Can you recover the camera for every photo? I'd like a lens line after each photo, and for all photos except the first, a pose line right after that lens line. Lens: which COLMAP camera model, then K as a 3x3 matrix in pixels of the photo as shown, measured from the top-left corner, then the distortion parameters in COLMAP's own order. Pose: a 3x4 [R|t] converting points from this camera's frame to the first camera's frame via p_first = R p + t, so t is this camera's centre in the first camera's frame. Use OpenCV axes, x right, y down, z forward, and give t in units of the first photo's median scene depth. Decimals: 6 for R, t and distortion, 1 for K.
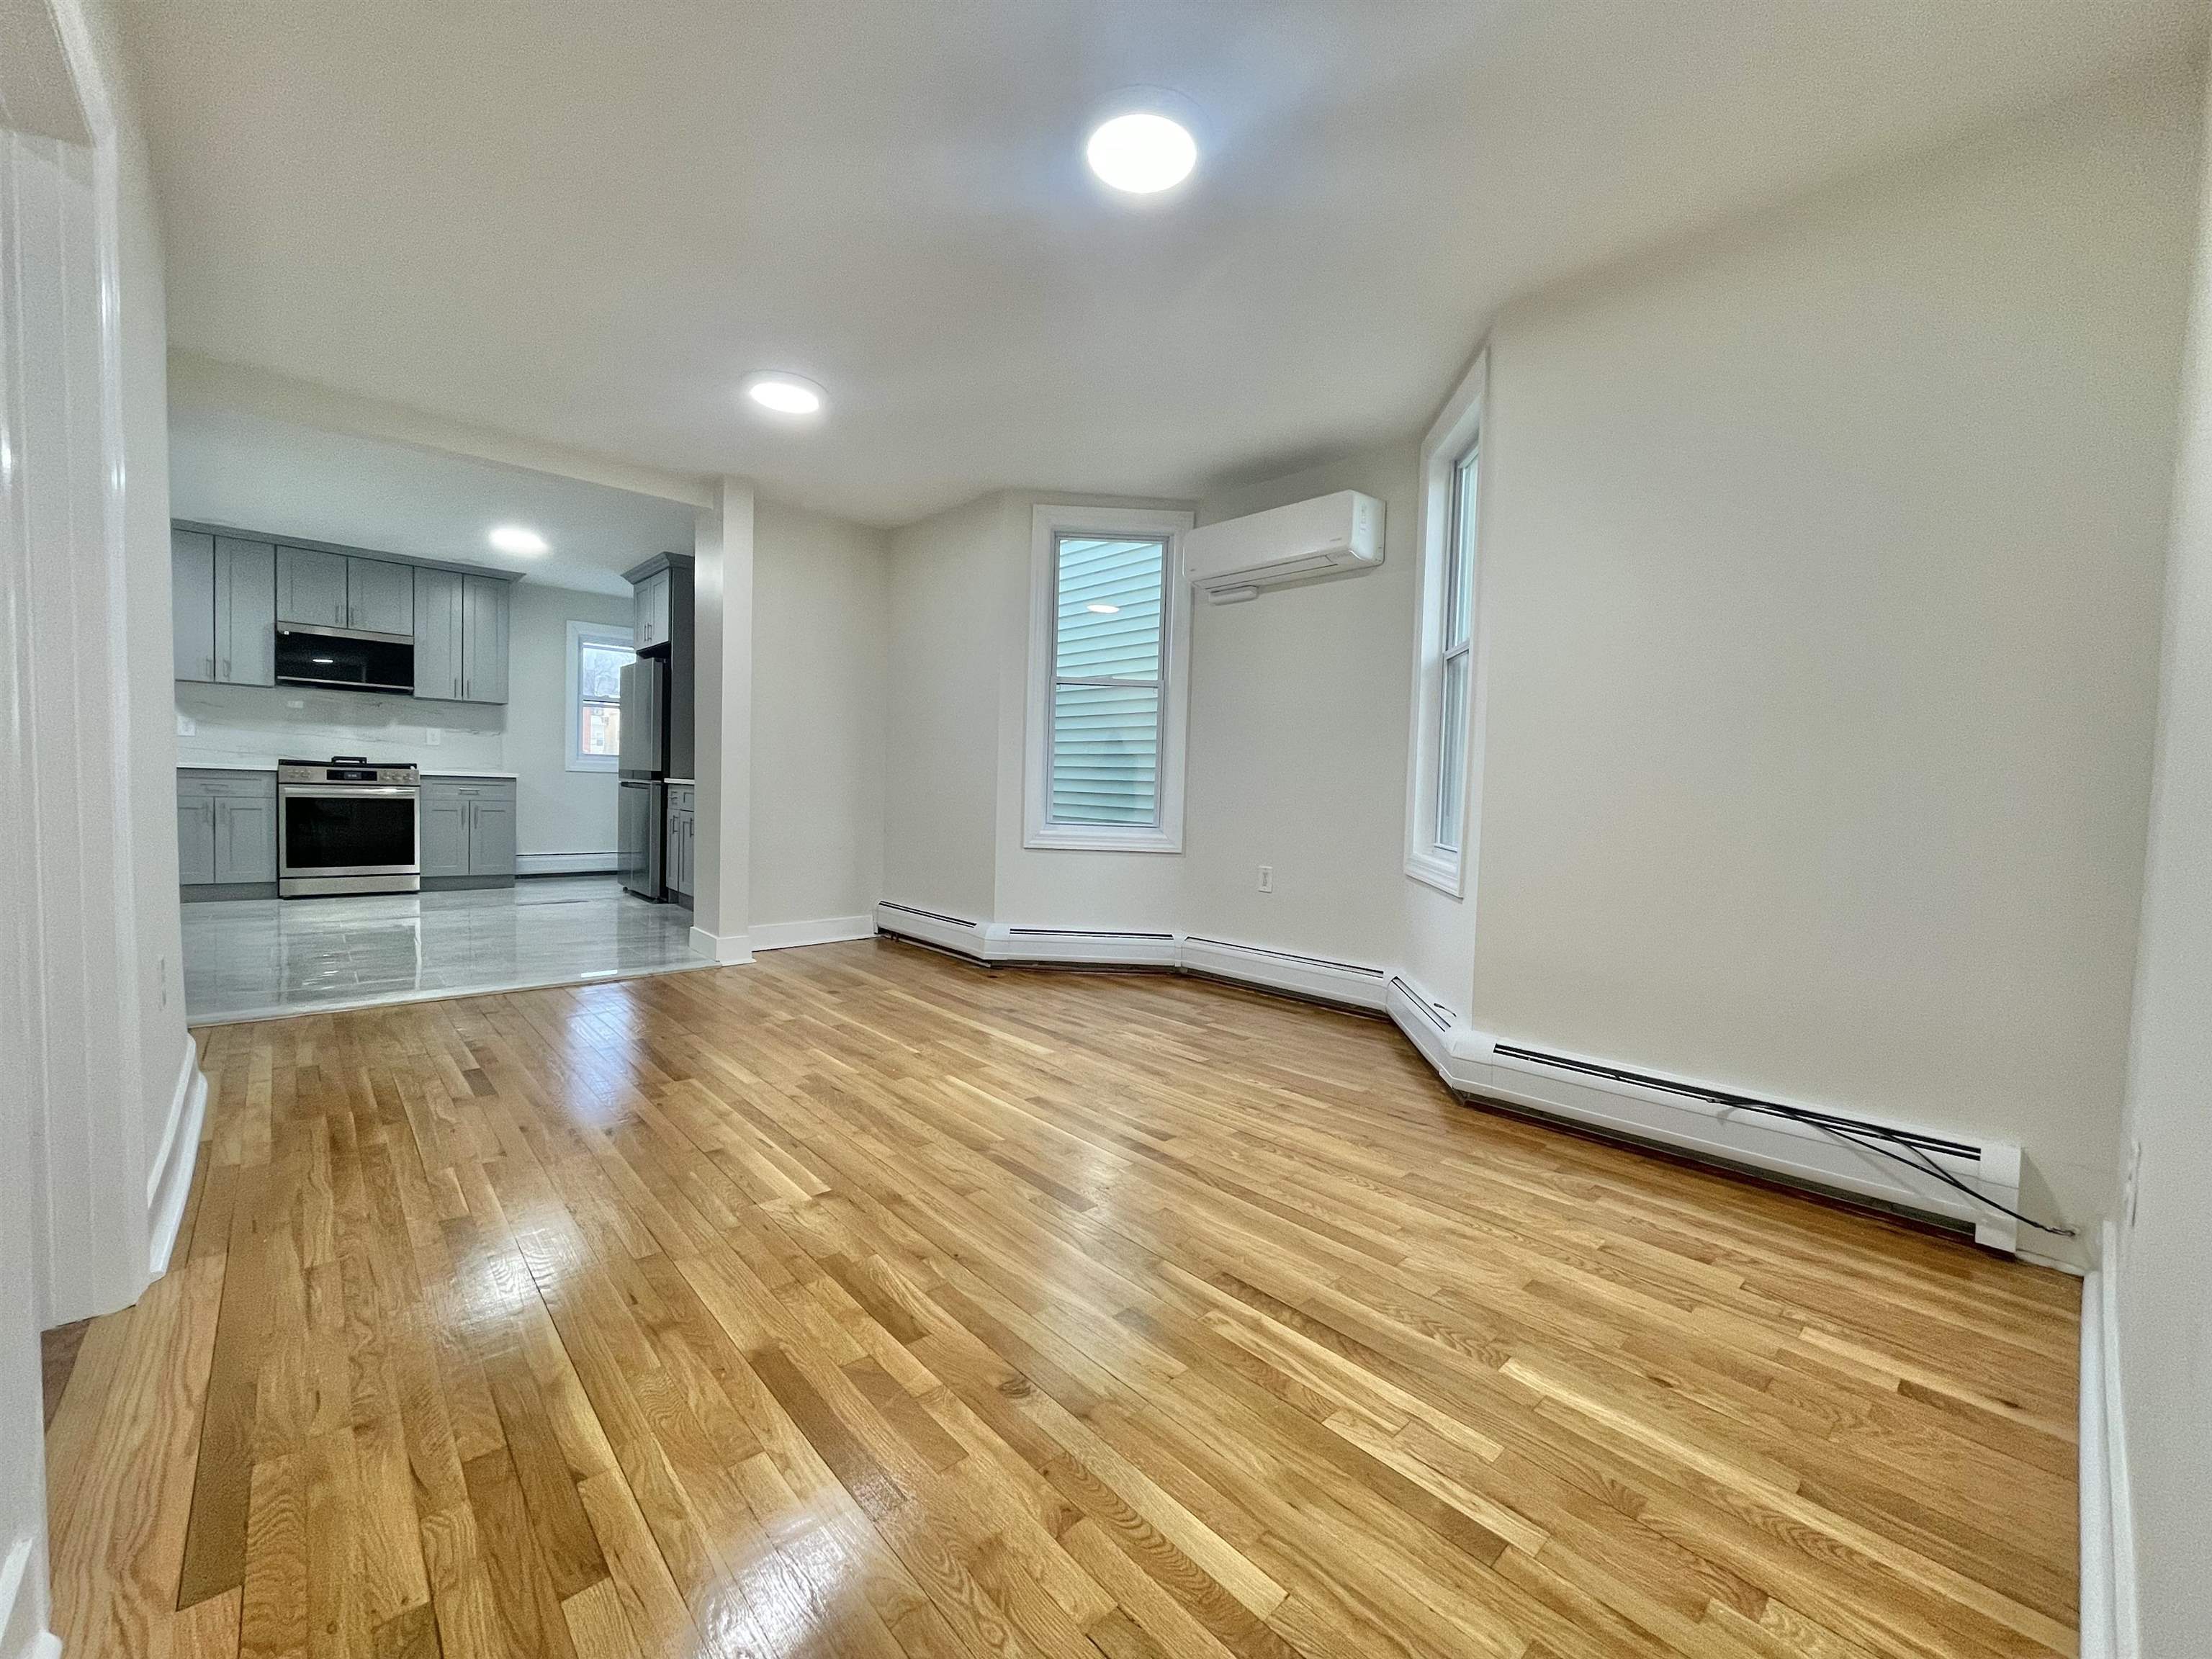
lens RADIAL K [[890.6, 0, 1106.0], [0, 890.6, 829.5], [0, 0, 1]] dist [-0.002999, -0.000288]
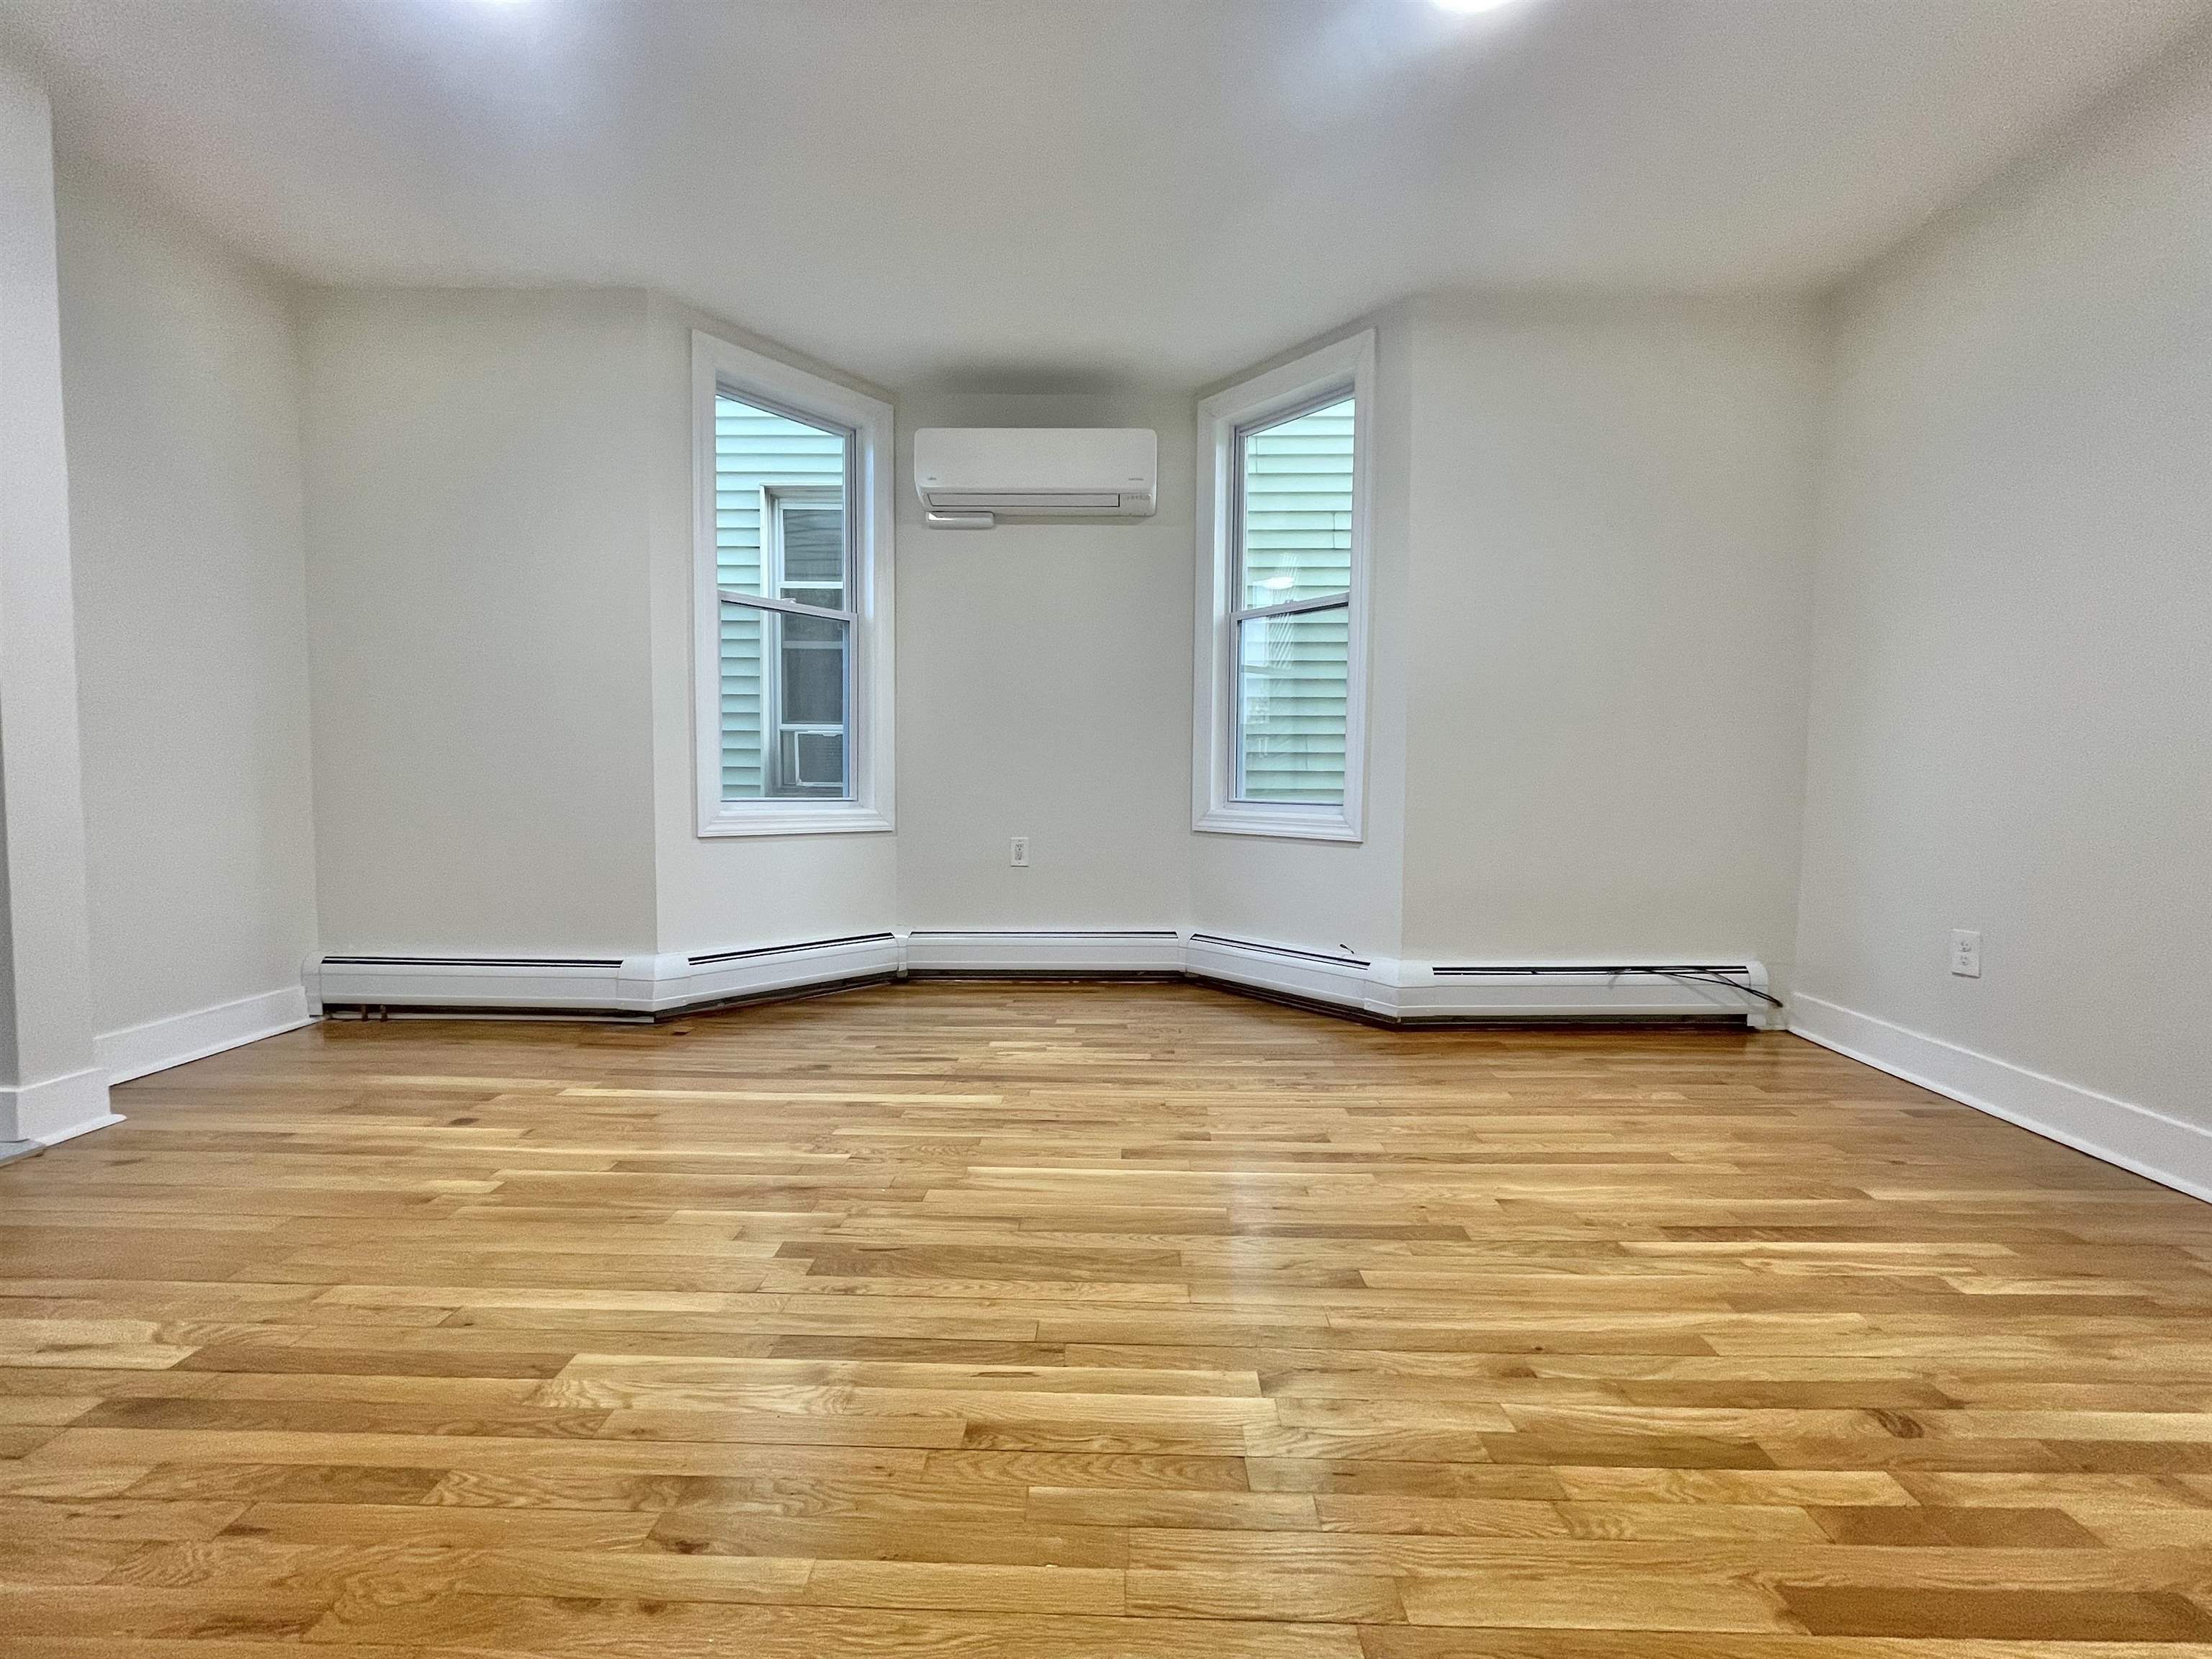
lens RADIAL K [[890.6, 0, 1106.0], [0, 890.6, 829.5], [0, 0, 1]] dist [-0.002999, -0.000288]
pose [[0.689900, -0.062093, 0.721237, -0.672270], [0.048707, 0.998038, 0.039333, 0.004931], [-0.722265, 0.007993, 0.691571, 0.551005]]
